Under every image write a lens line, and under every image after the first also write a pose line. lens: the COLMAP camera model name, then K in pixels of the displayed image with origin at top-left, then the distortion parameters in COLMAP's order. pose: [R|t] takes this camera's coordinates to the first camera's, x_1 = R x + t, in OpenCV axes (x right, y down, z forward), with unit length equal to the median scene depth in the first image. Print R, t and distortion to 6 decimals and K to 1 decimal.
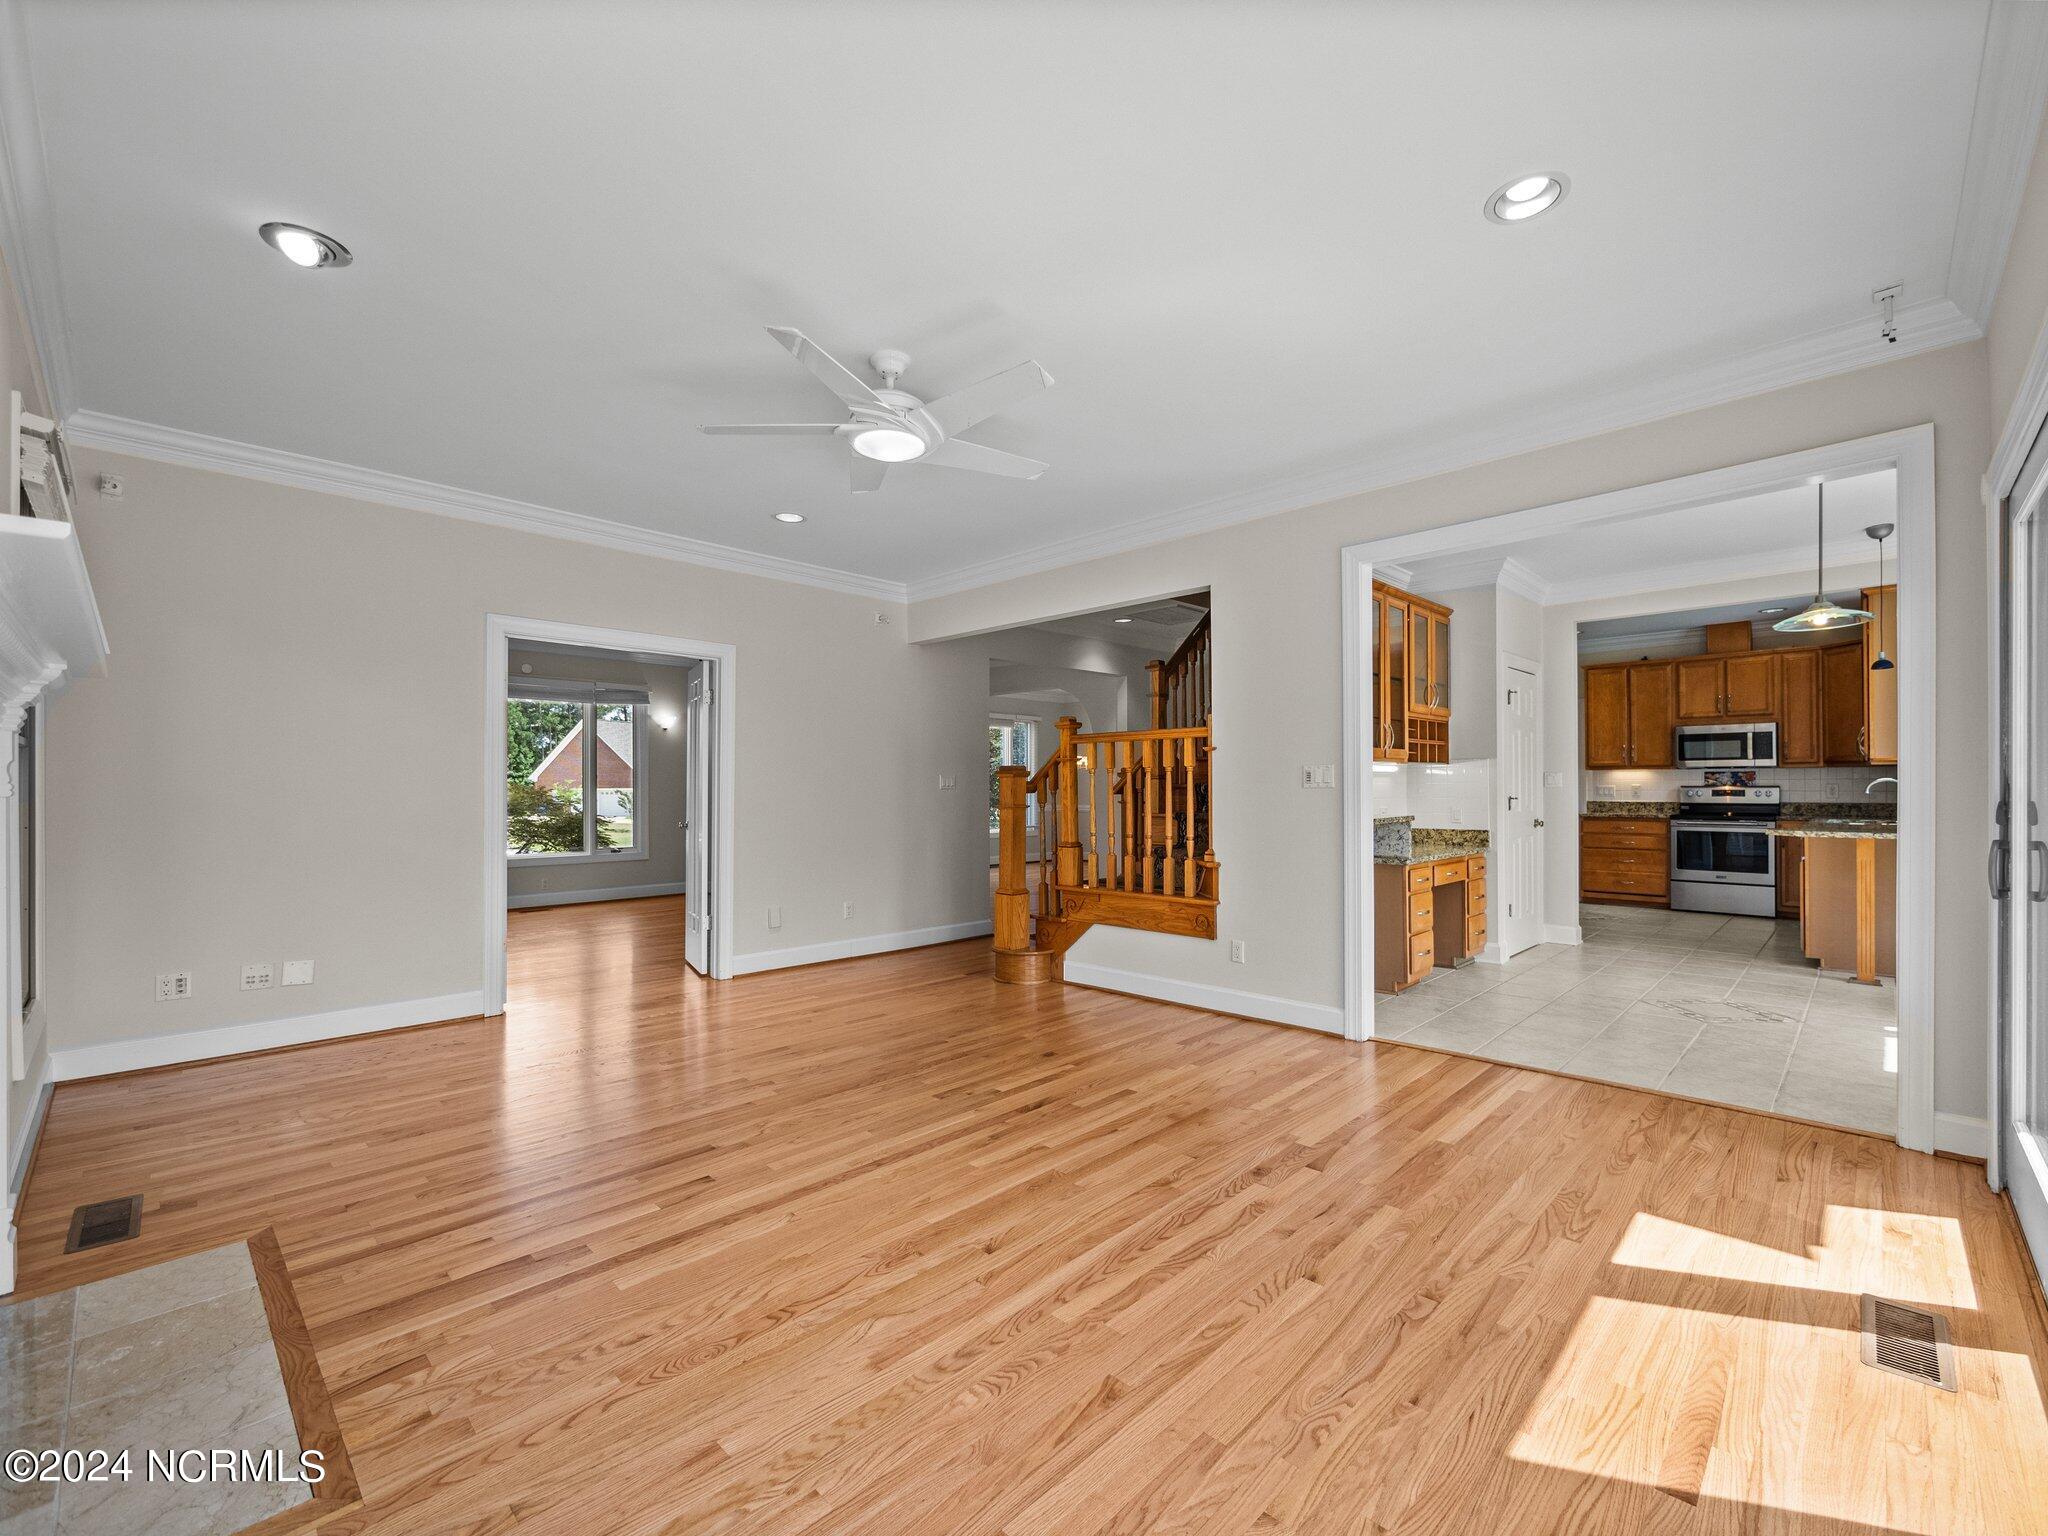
lens RADIAL K [[877.6, 0, 1021.5], [0, 877.6, 789.2], [0, 0, 1]] dist [-0.003182, -0.000293]
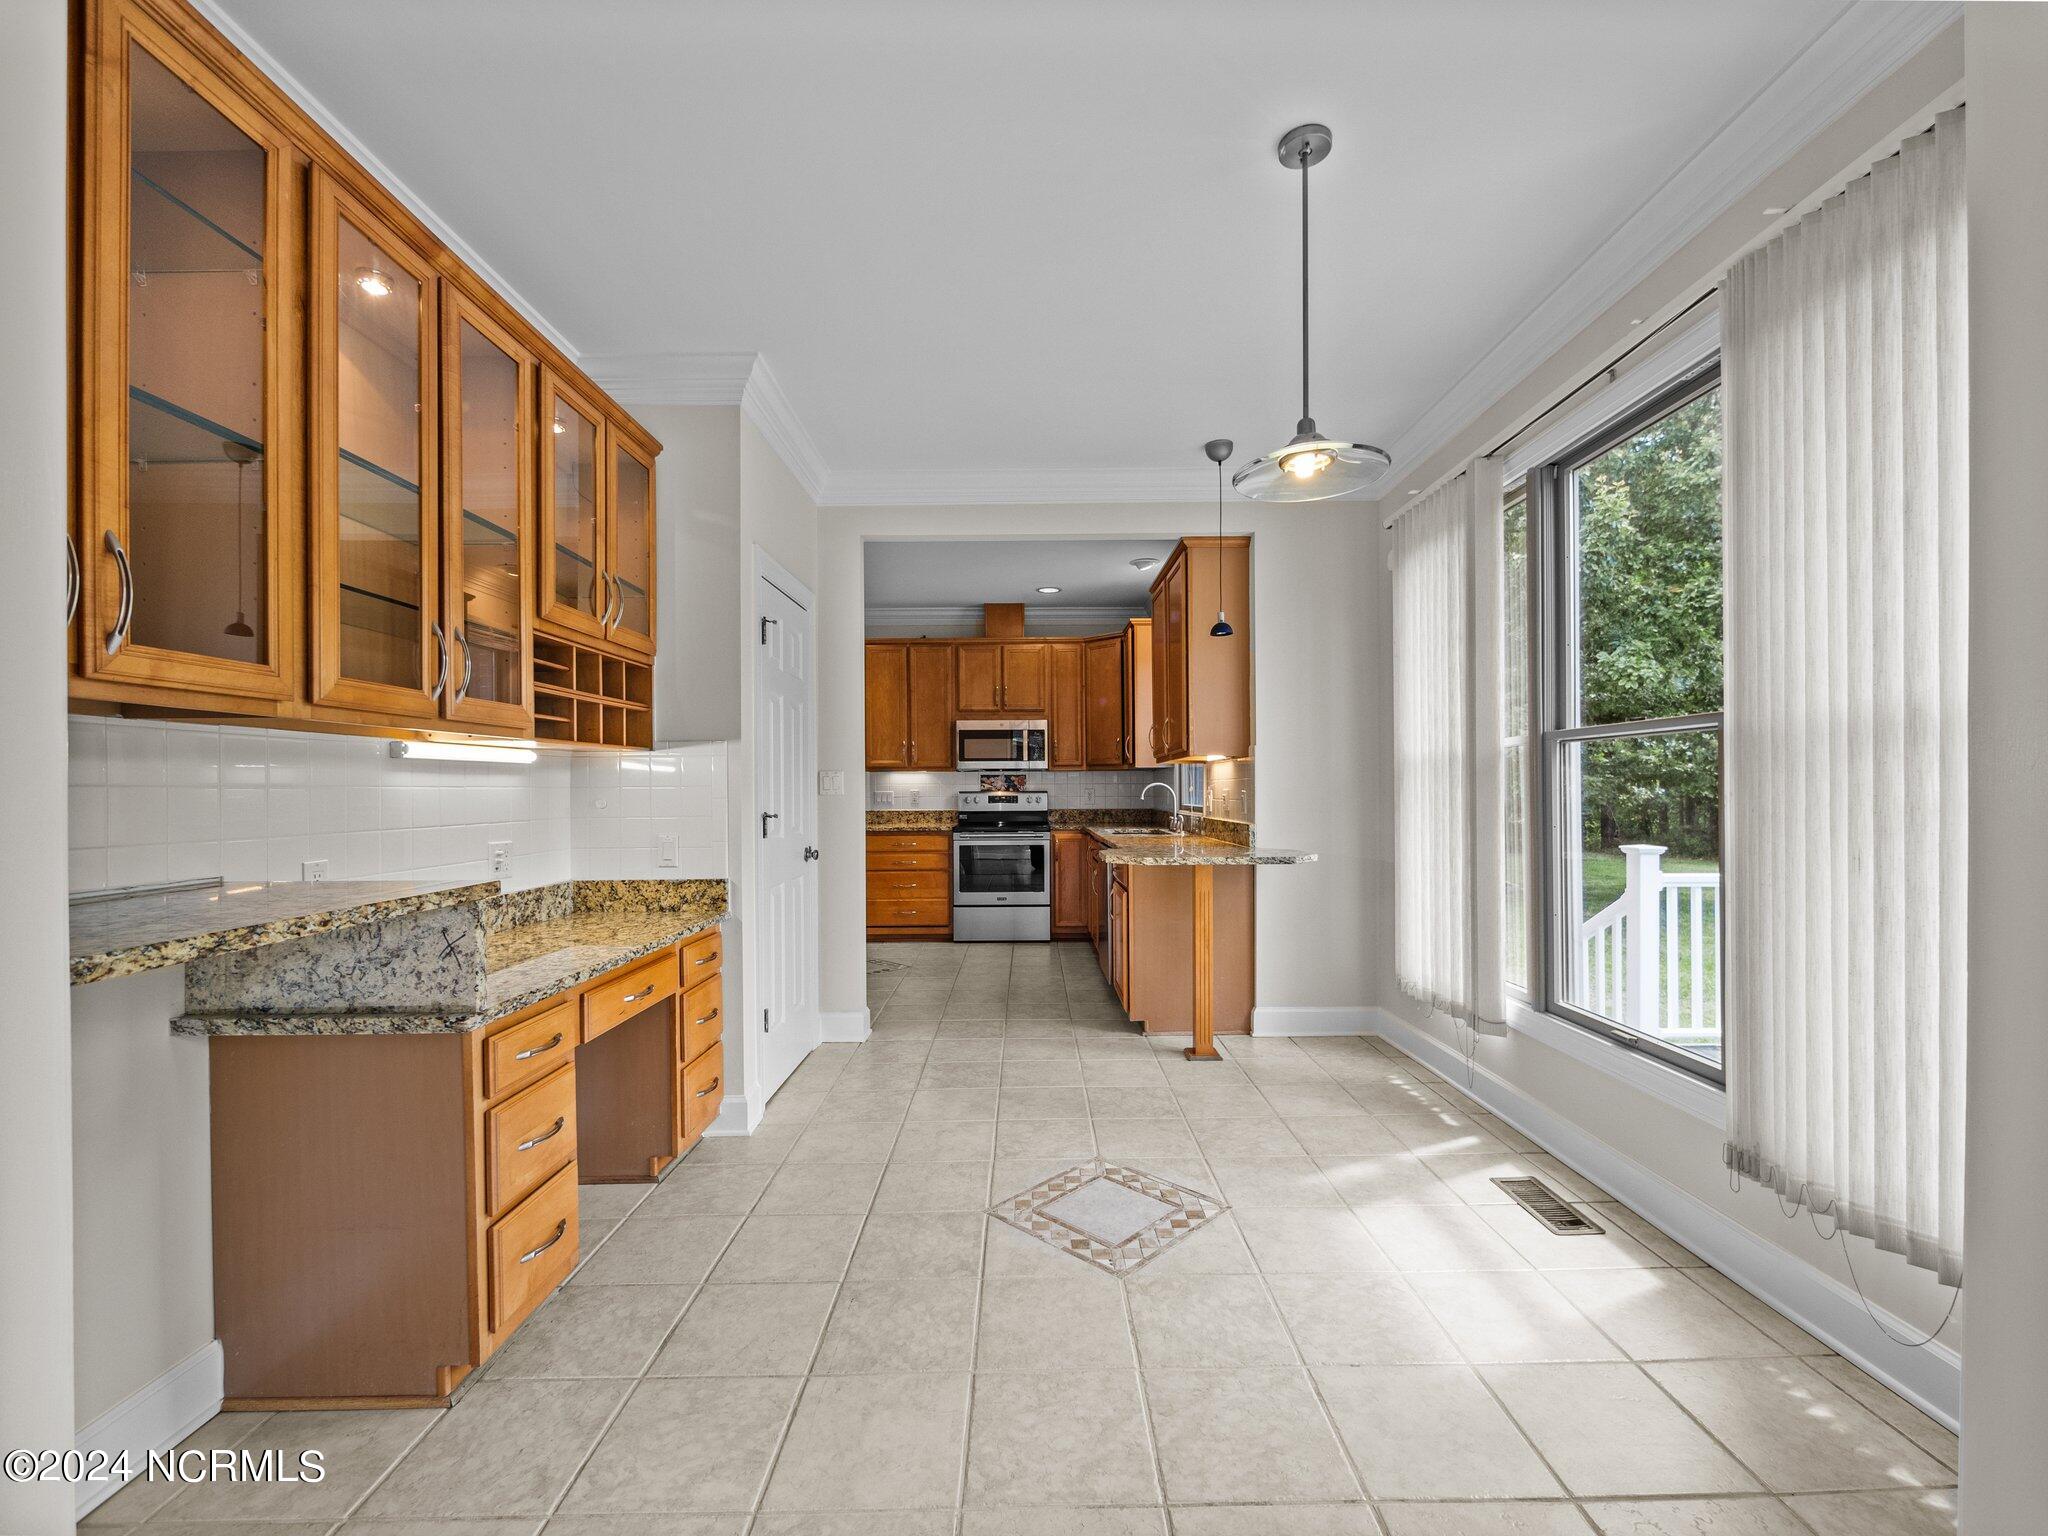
lens RADIAL K [[875.2, 0, 1020.2], [0, 875.2, 775.6], [0, 0, 1]] dist [-0.002675, -0.000309]
pose [[0.718338, 0.009807, 0.695625, 0.221434], [0.004536, 0.999813, -0.018780, -0.002942], [-0.695679, 0.016646, 0.718160, 0.377350]]
